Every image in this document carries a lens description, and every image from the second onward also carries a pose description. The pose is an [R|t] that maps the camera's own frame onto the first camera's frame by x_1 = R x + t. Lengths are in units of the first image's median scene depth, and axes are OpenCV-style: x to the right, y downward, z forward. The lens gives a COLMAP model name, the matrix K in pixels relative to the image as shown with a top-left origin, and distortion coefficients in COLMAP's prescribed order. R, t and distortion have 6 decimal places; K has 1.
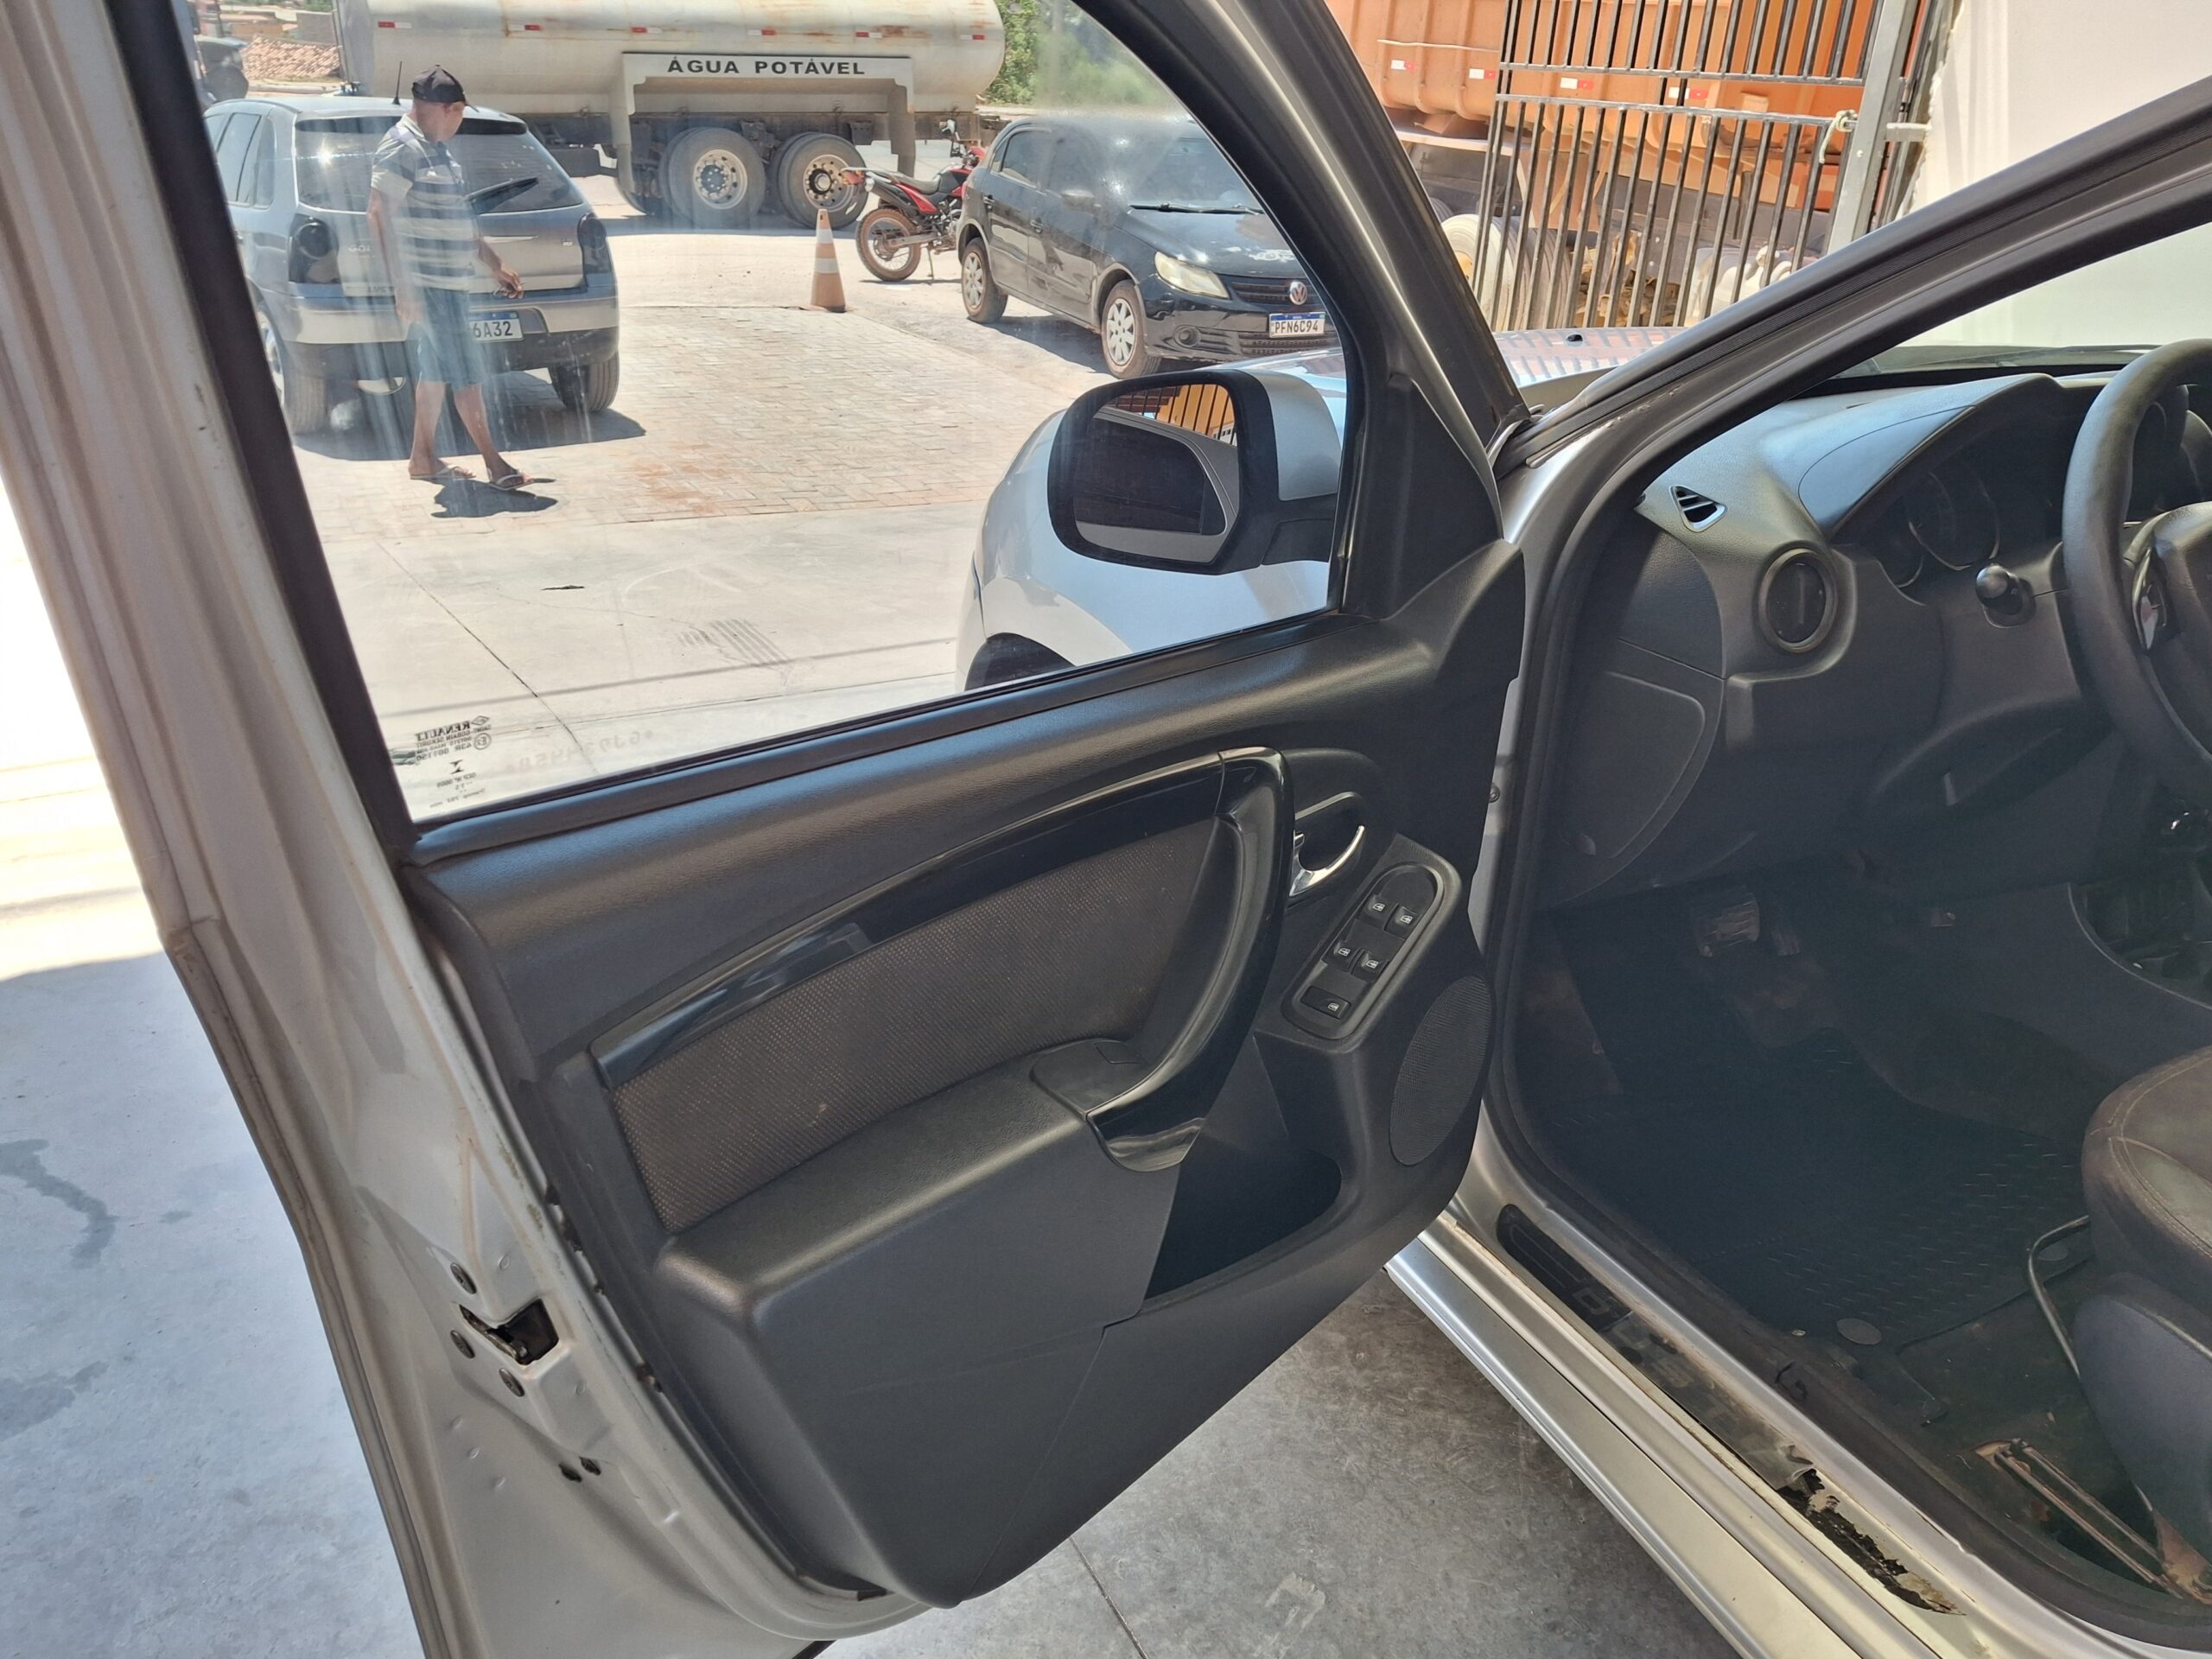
lens RADIAL K [[1619.0, 0, 1114.7], [0, 1619.0, 875.6], [0, 0, 1]] dist [0.055801, -0.100807]
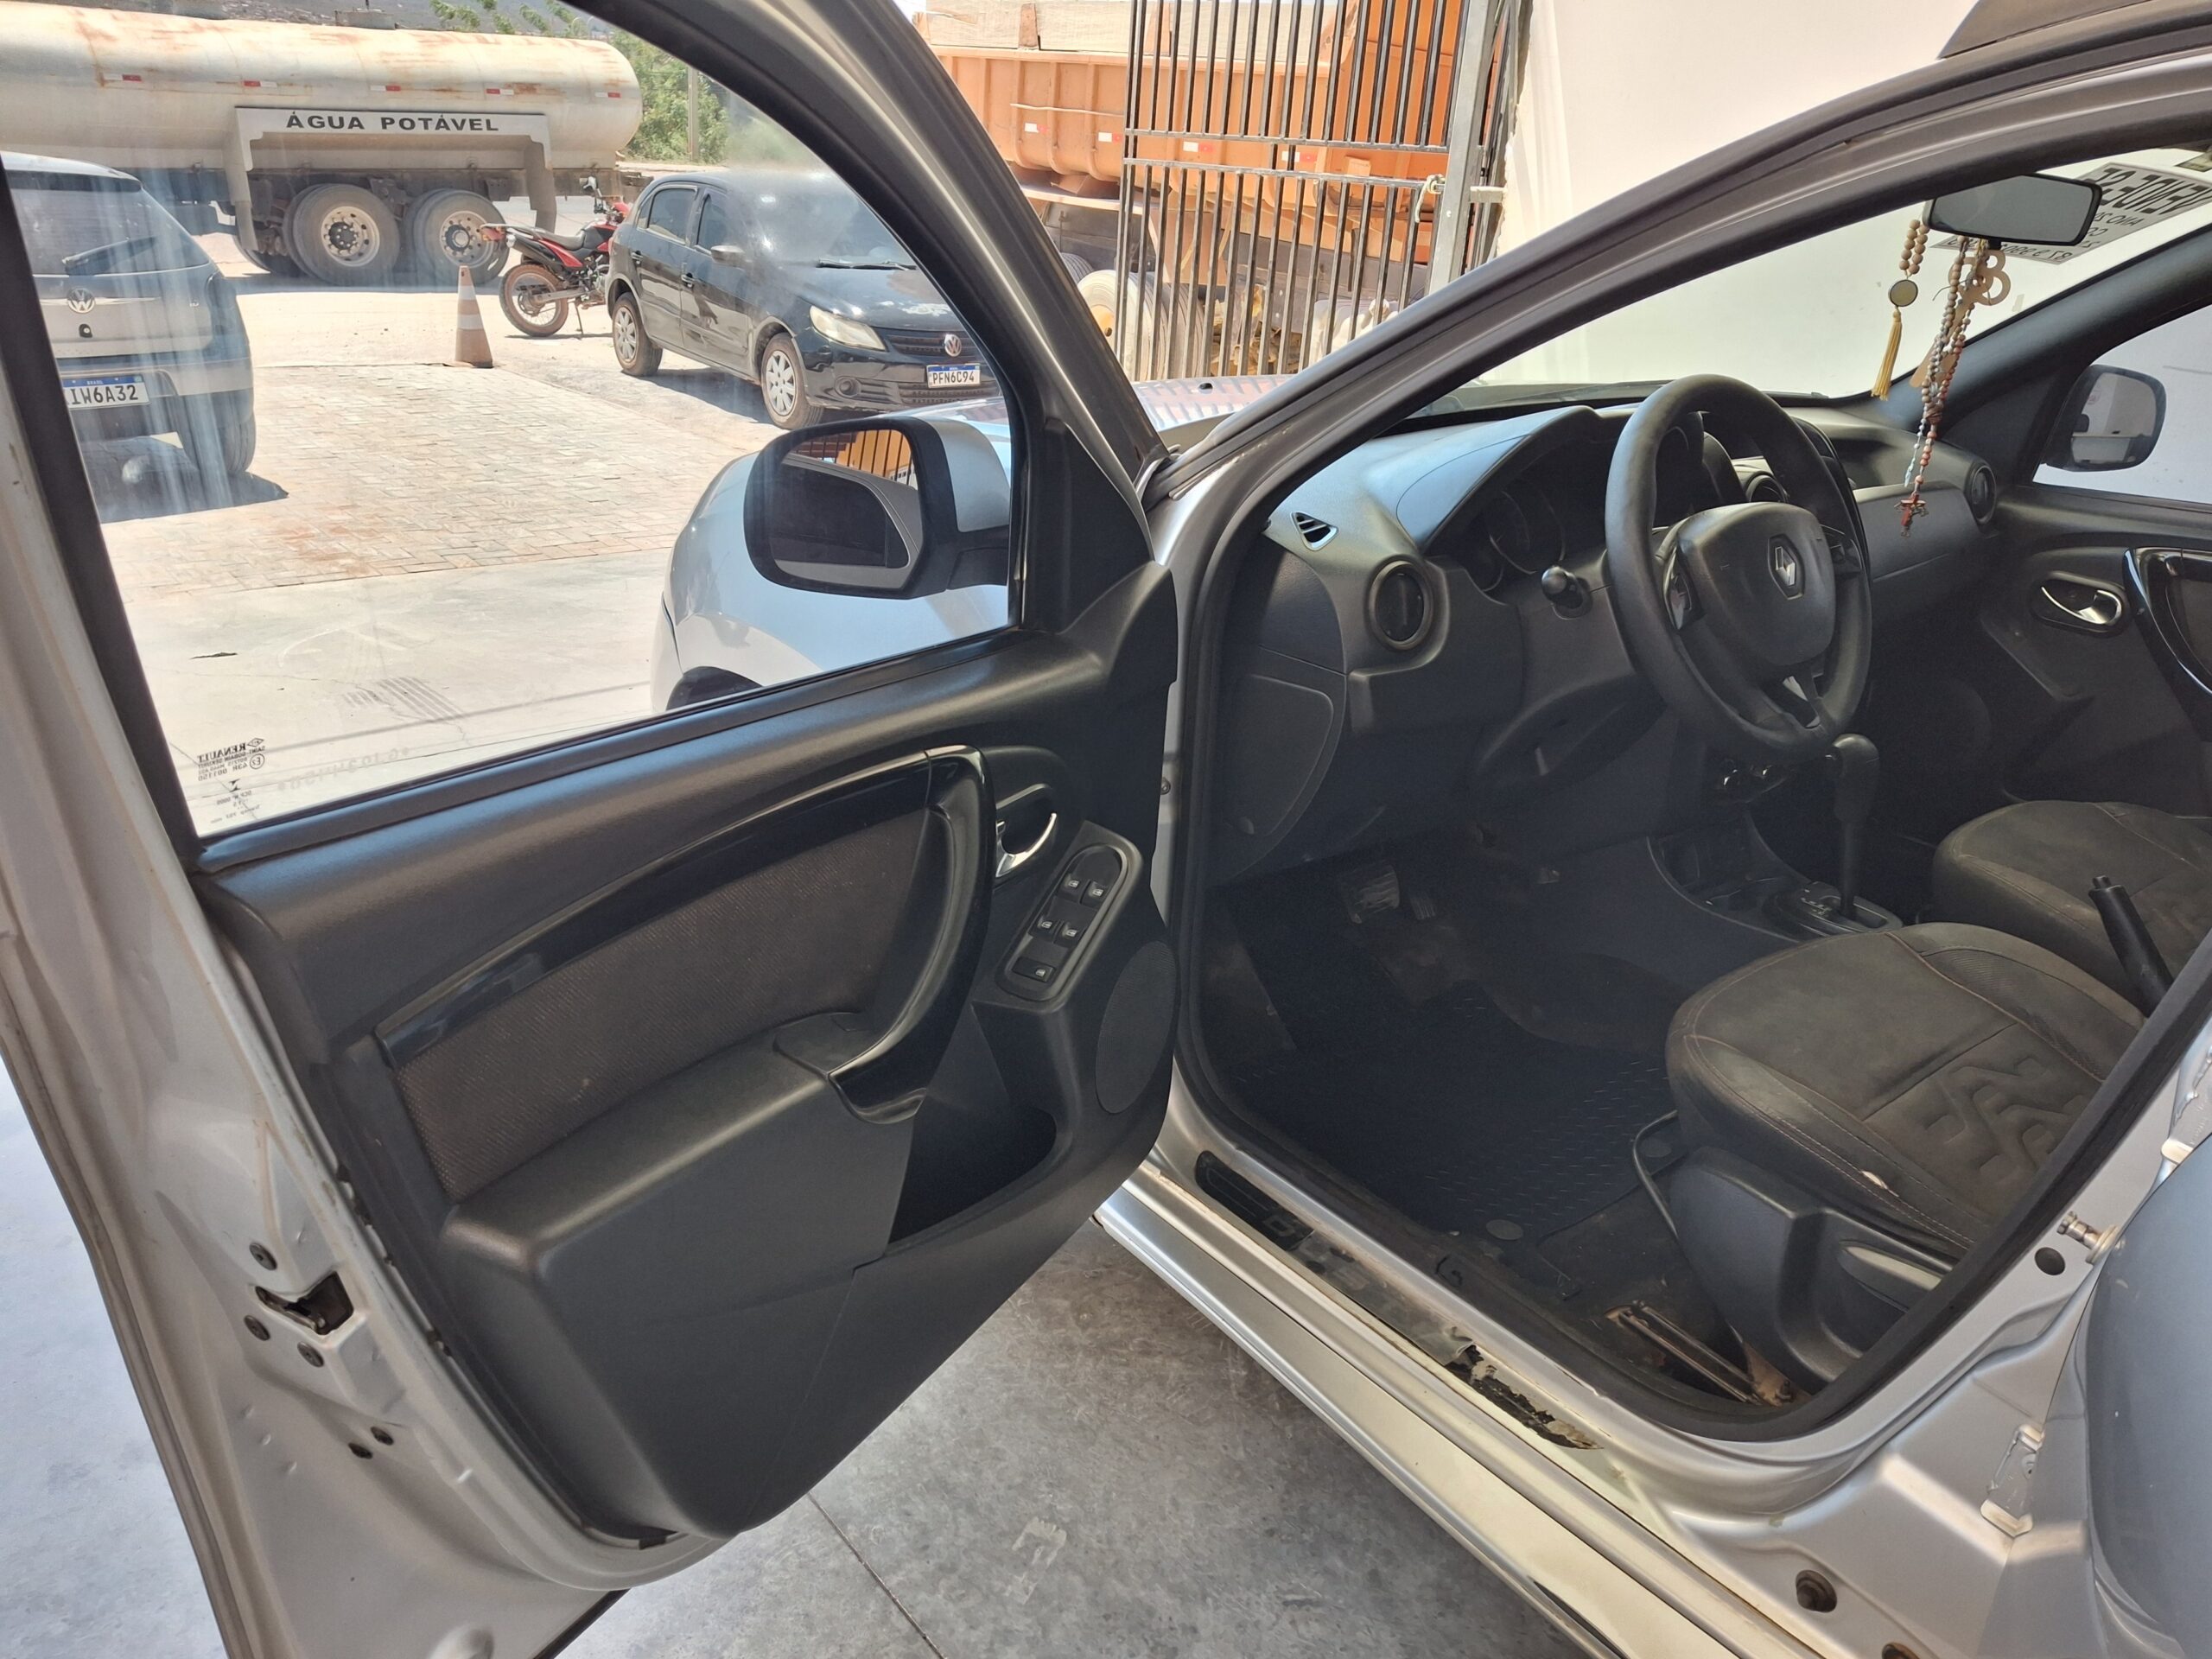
lens RADIAL K [[1606.7, 0, 1083.1], [0, 1606.7, 852.5], [0, 0, 1]] dist [0.064730, -0.110433]
pose [[0.983134, -0.065577, 0.170727, -0.014138], [0.072157, 0.996860, -0.032618, 0.026197], [-0.168052, 0.044387, 0.984778, -0.081760]]
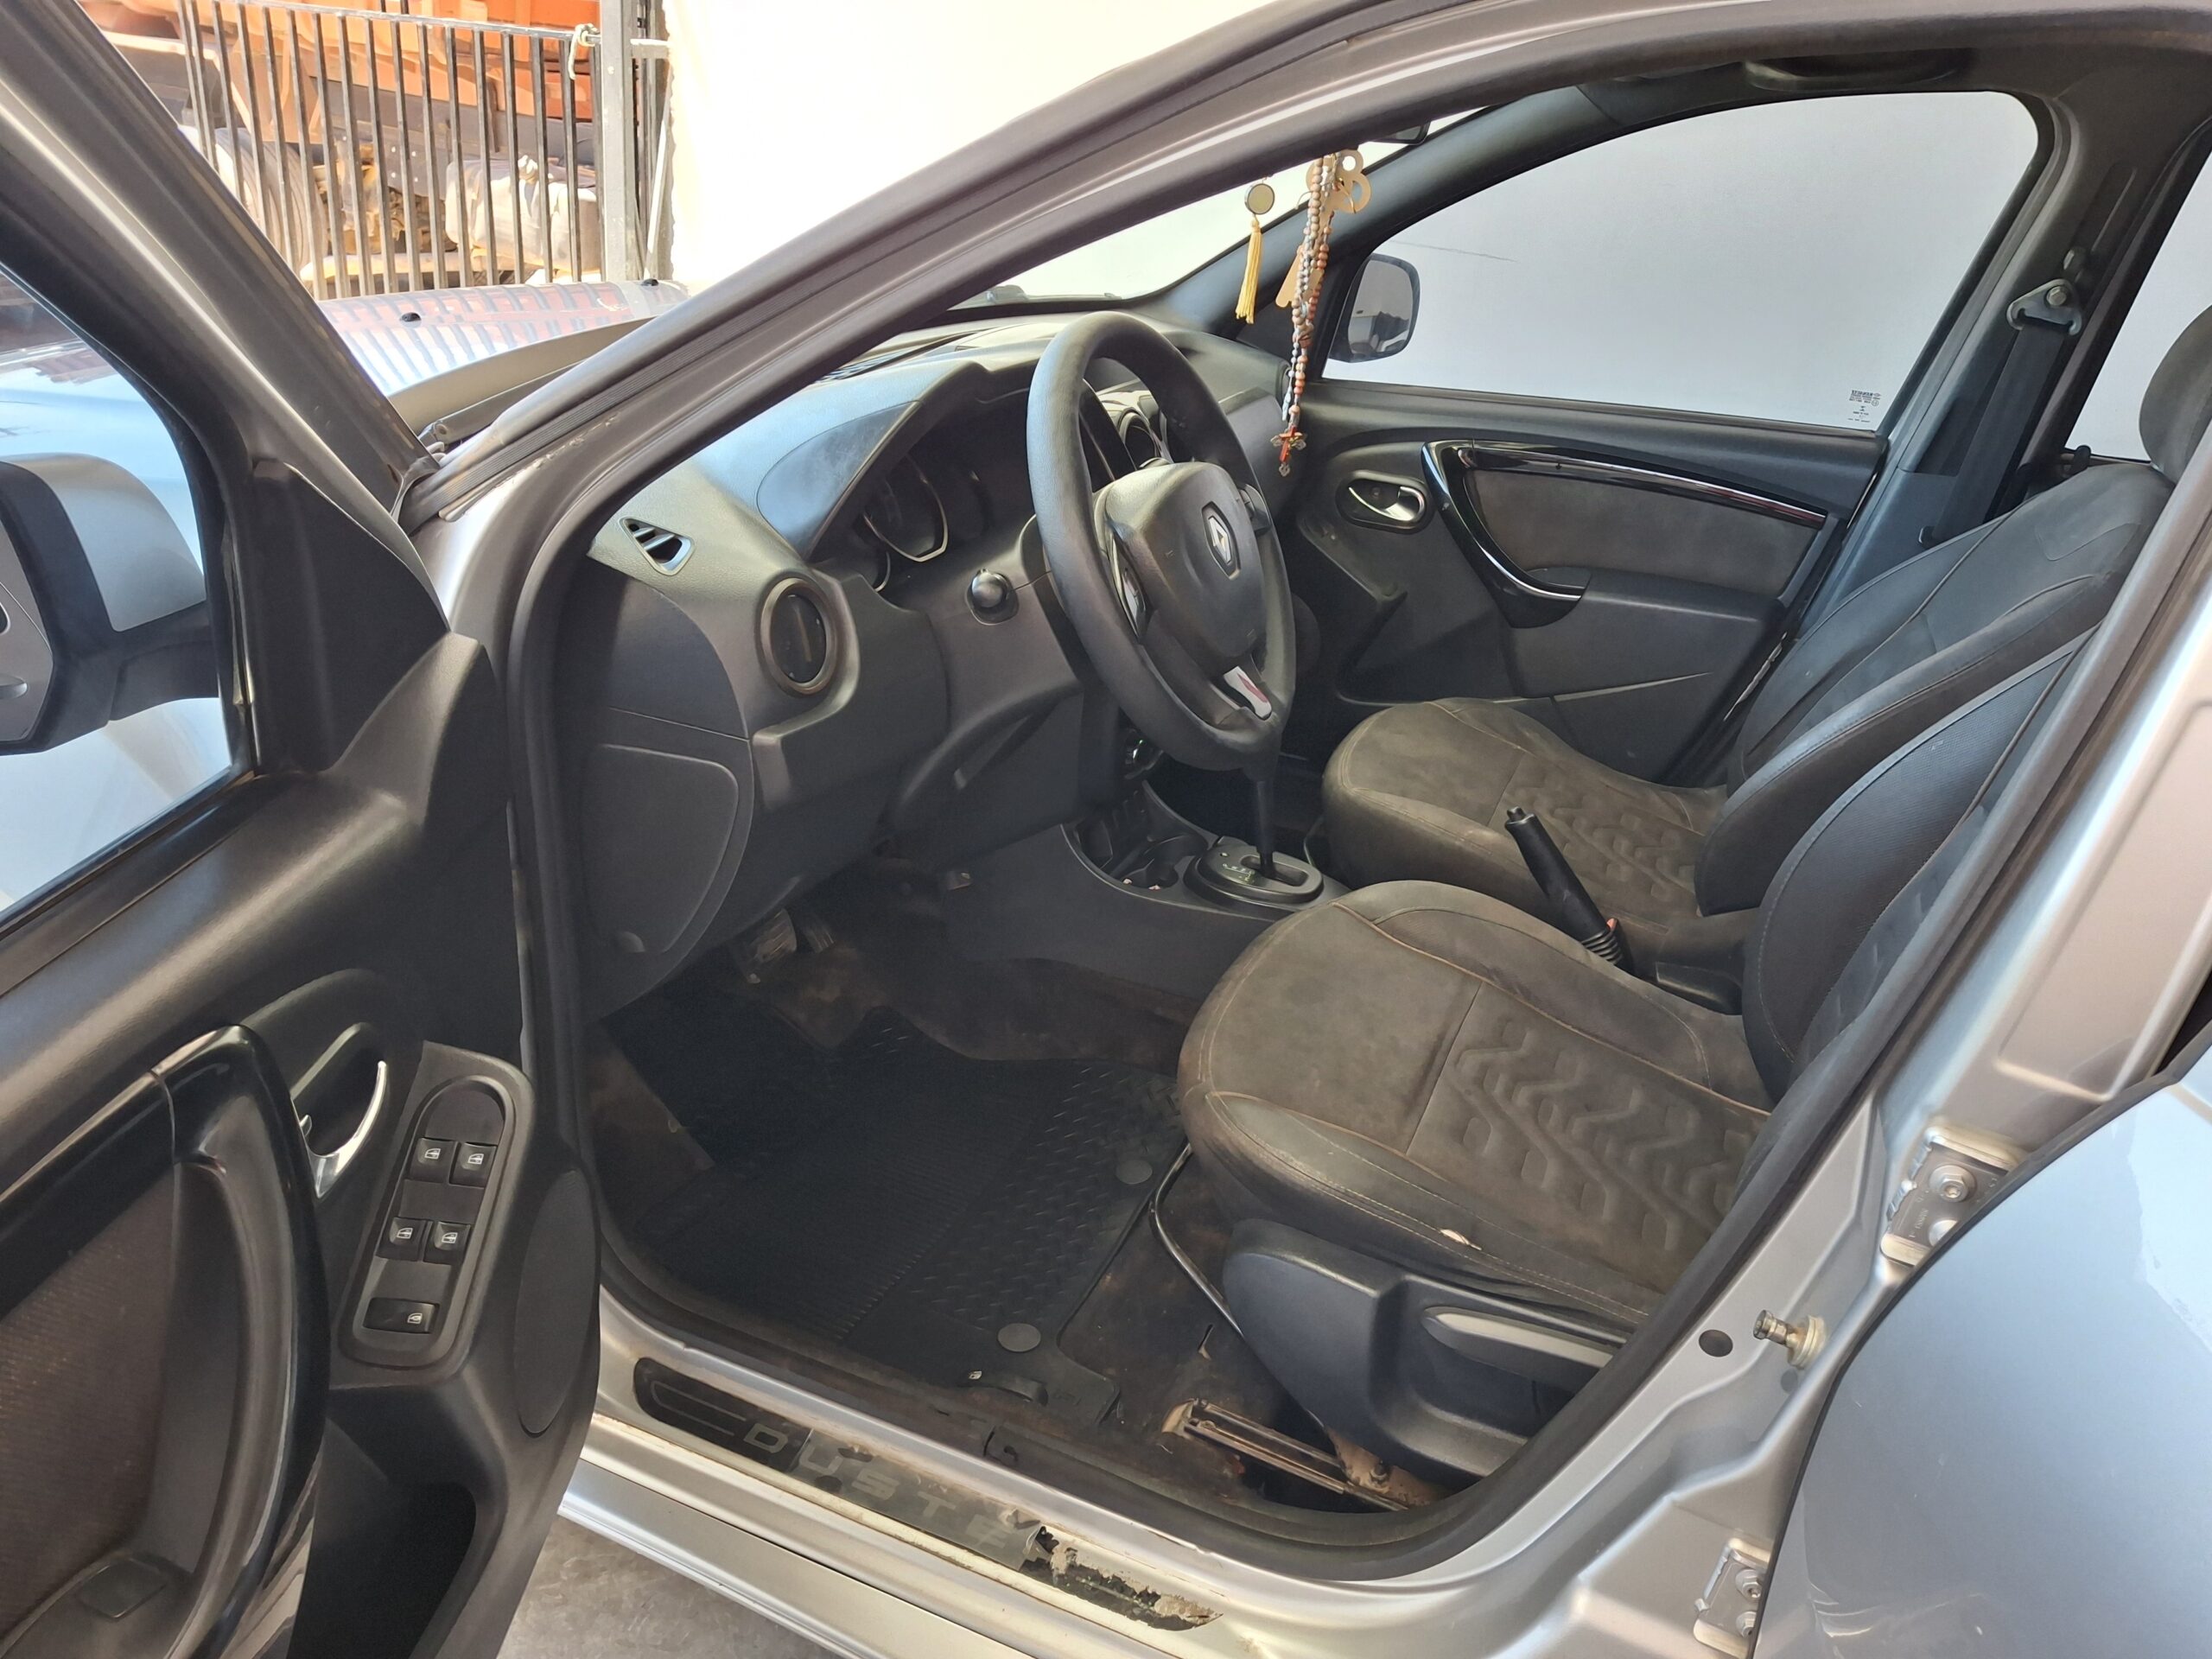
lens RADIAL K [[1623.3, 0, 1106.0], [0, 1623.3, 829.5], [0, 0, 1]] dist [0.058297, -0.128072]
pose [[0.775246, -0.248572, 0.580695, 0.003896], [0.231953, 0.967117, 0.104319, -0.093634], [-0.587531, 0.053821, 0.807410, 0.145562]]
